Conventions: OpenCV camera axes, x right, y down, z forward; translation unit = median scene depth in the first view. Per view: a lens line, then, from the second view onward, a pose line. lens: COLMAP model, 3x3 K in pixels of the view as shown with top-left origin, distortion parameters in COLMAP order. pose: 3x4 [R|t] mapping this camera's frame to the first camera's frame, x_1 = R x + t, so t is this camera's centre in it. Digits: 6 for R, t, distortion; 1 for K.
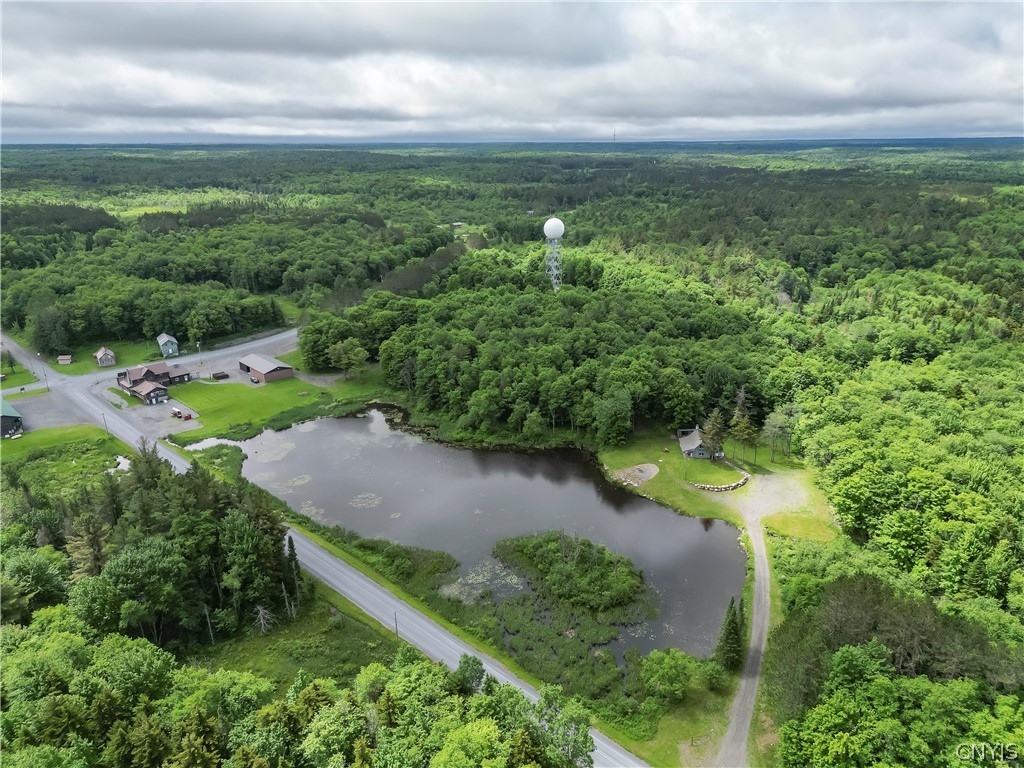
lens RADIAL K [[716.6, 0, 514.2], [0, 716.6, 387.7], [0, 0, 1]] dist [0.092847, -0.096764]
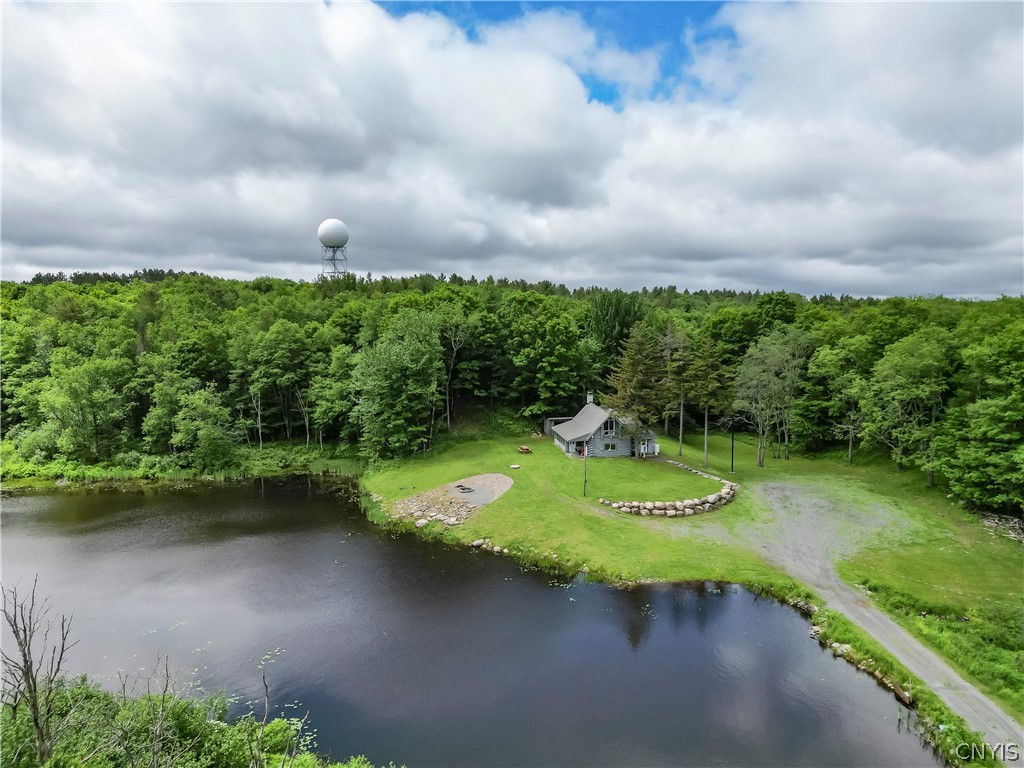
lens RADIAL K [[716.6, 0, 514.2], [0, 716.6, 387.7], [0, 0, 1]] dist [0.092847, -0.096764]
pose [[0.973464, -0.019274, 0.228027, 0.107142], [0.068603, 0.975196, -0.210443, 0.131468], [-0.218315, 0.220502, 0.950641, 0.577262]]
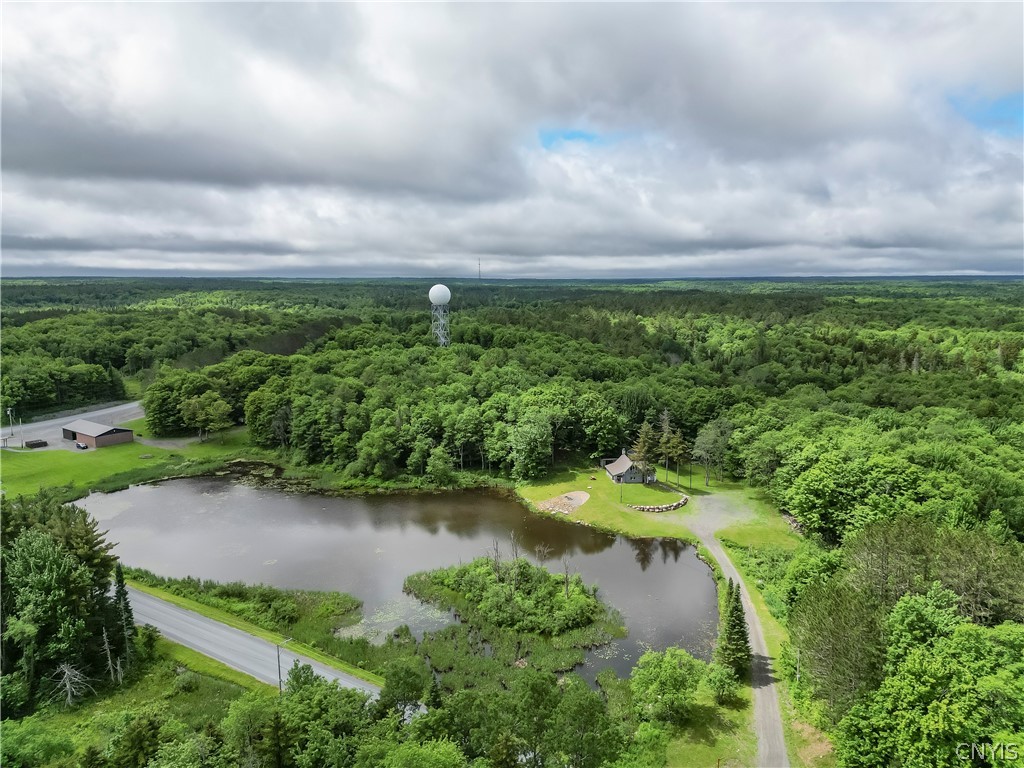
lens RADIAL K [[716.6, 0, 514.2], [0, 716.6, 387.7], [0, 0, 1]] dist [0.092847, -0.096764]
pose [[0.983268, -0.022375, 0.180787, -0.037211], [0.054774, 0.982818, -0.176265, 0.121701], [-0.173737, 0.183218, 0.967598, 0.142864]]
